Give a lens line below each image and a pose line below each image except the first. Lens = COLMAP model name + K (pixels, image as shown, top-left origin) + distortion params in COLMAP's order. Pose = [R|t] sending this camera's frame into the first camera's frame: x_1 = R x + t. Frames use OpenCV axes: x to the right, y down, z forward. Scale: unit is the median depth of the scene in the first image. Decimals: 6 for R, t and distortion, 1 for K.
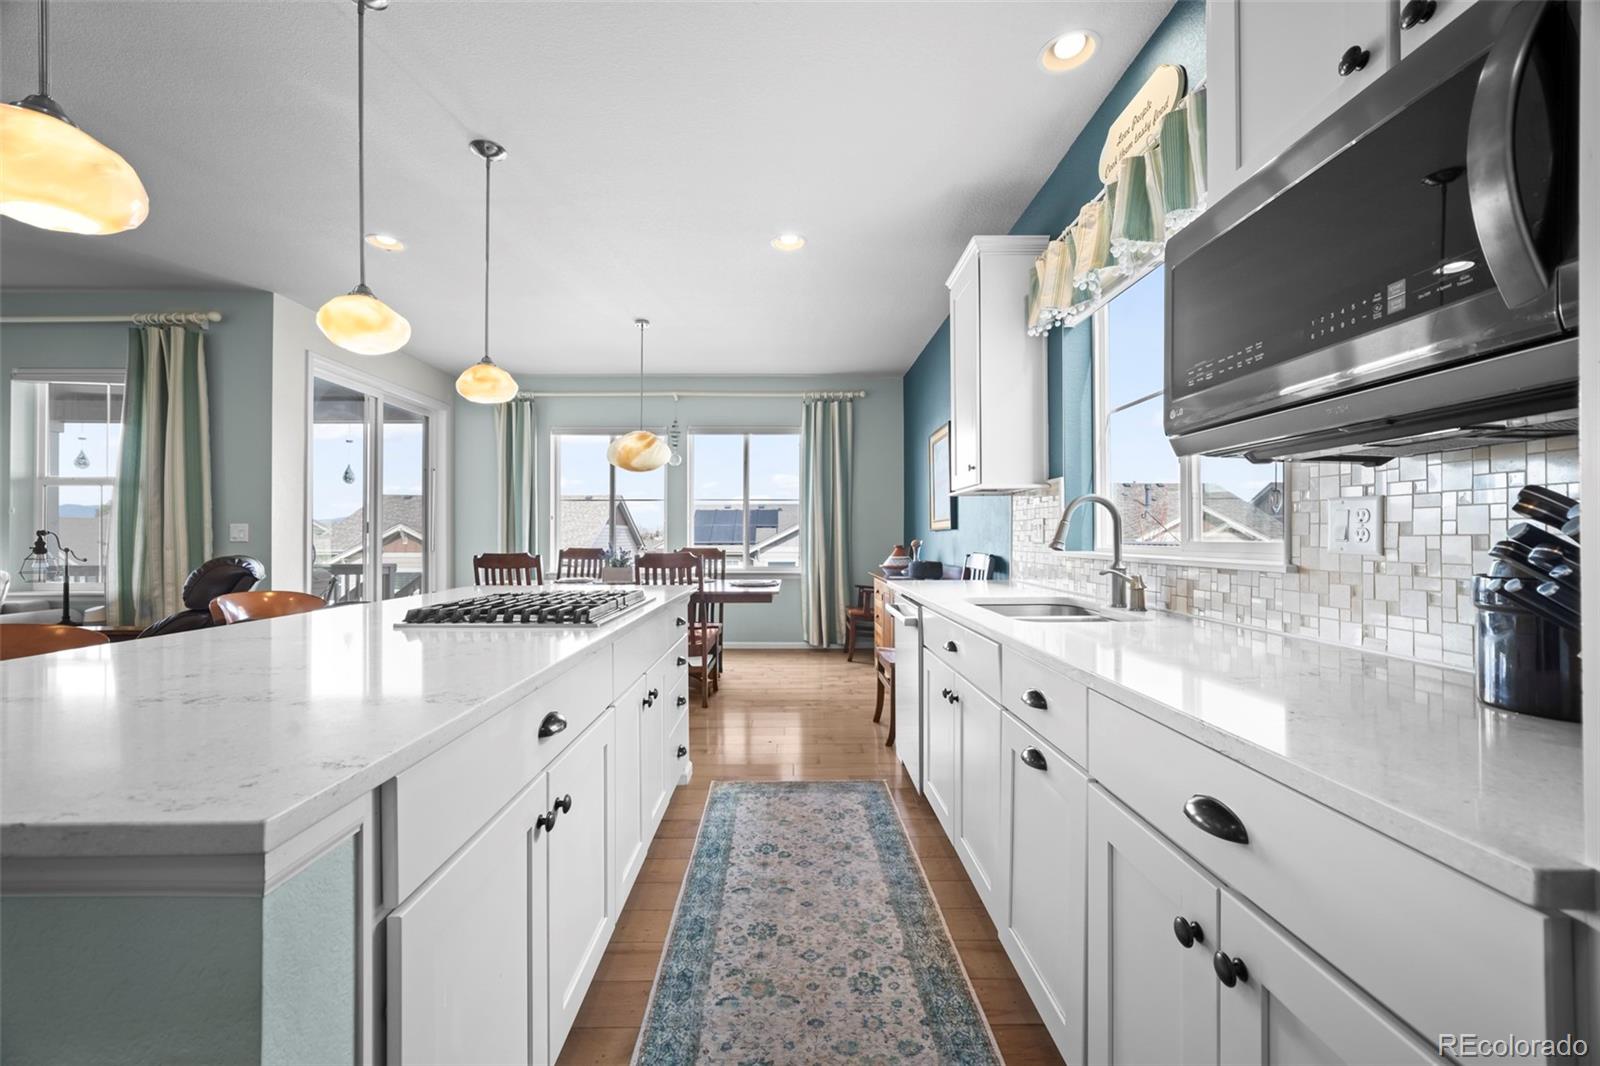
lens RADIAL K [[625.3, 0, 789.5], [0, 625.3, 531.7], [0, 0, 1]] dist [-0.020077, 0.007343]
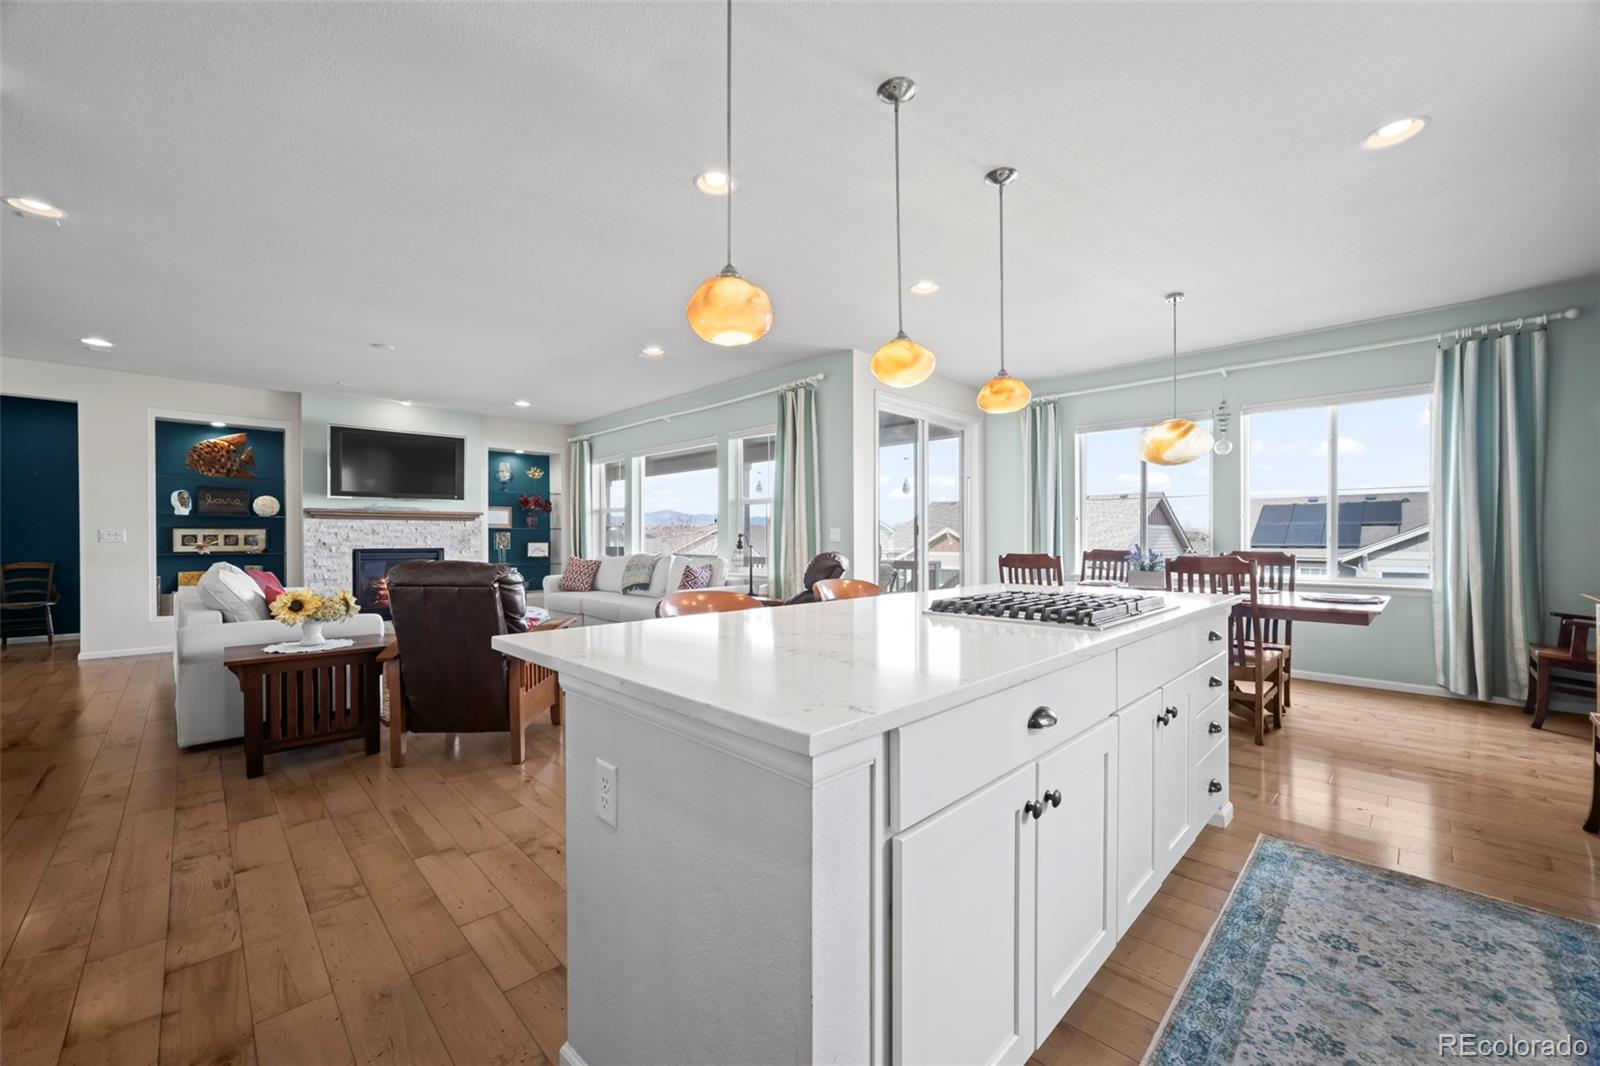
lens RADIAL K [[625.3, 0, 798.3], [0, 625.3, 537.8], [0, 0, 1]] dist [-0.020077, 0.007343]
pose [[0.700091, 0.000115, -0.714054, 0.032785], [0.005574, 0.999969, 0.005626, 0.000313], [0.714032, -0.007919, 0.700068, -0.006733]]
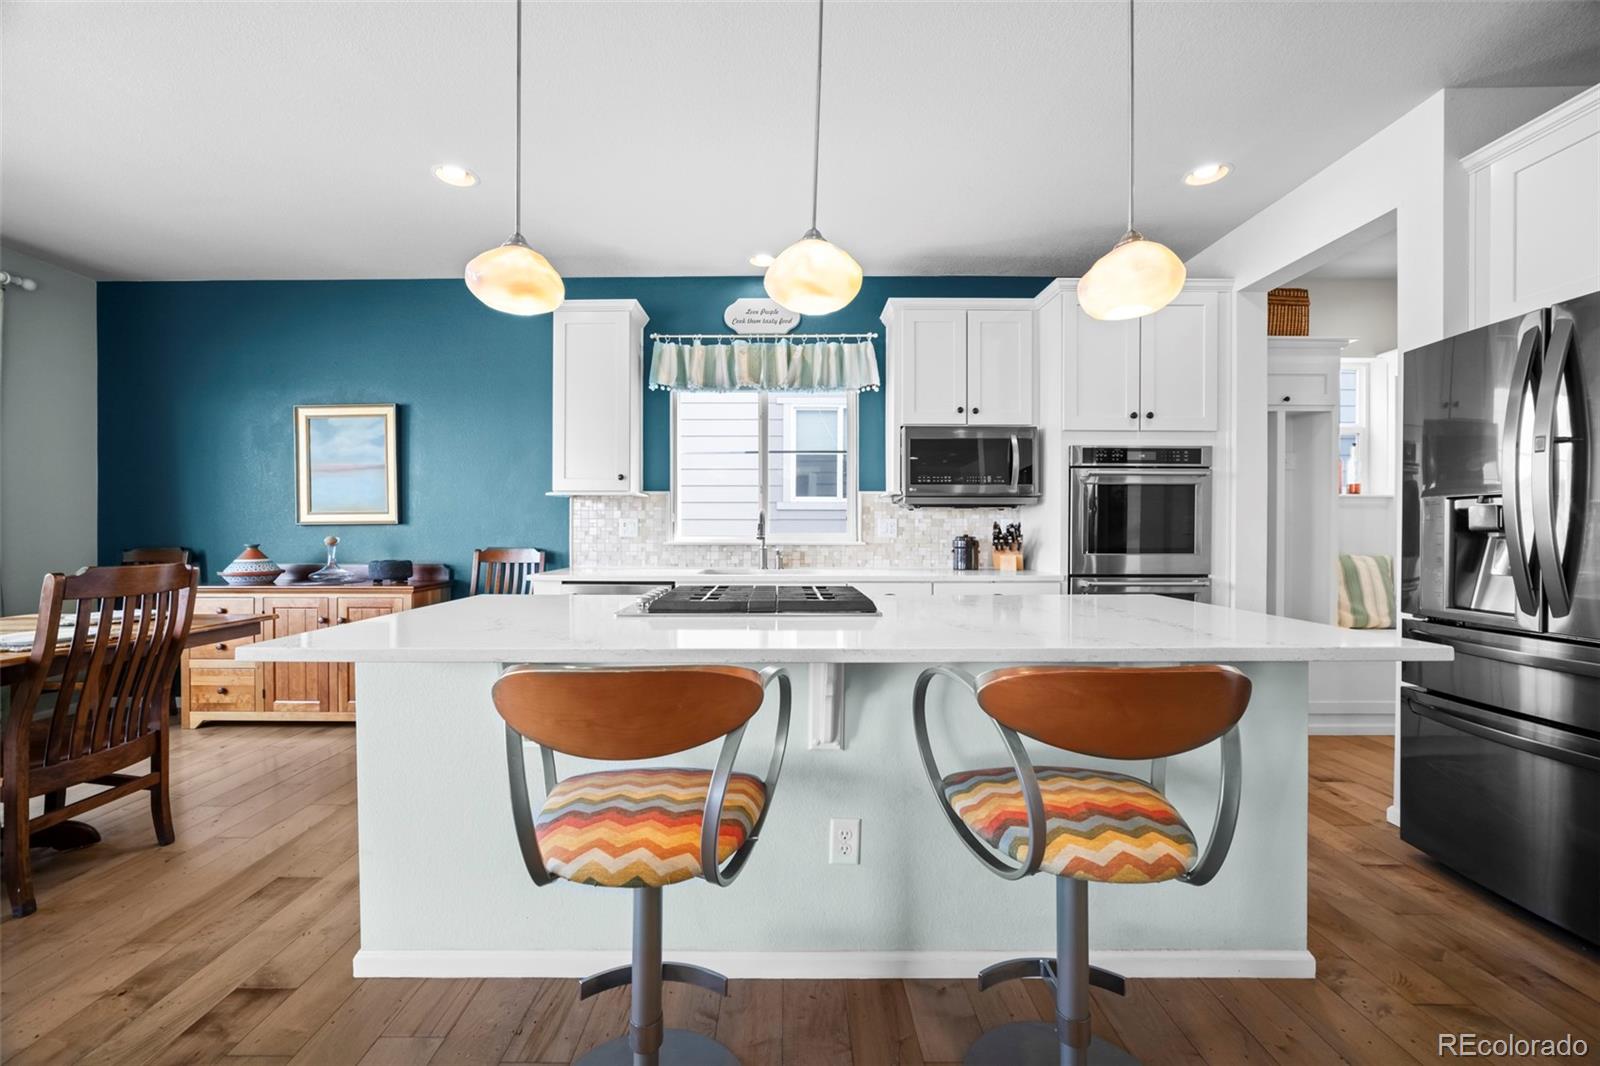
lens RADIAL K [[625.3, 0, 793.9], [0, 625.3, 534.9], [0, 0, 1]] dist [-0.020077, 0.007343]
pose [[-0.004778, -0.004654, 0.999978, -1.000080], [-0.005066, 0.999976, 0.004630, 0.005571], [-0.999976, -0.005043, -0.004802, 0.676793]]
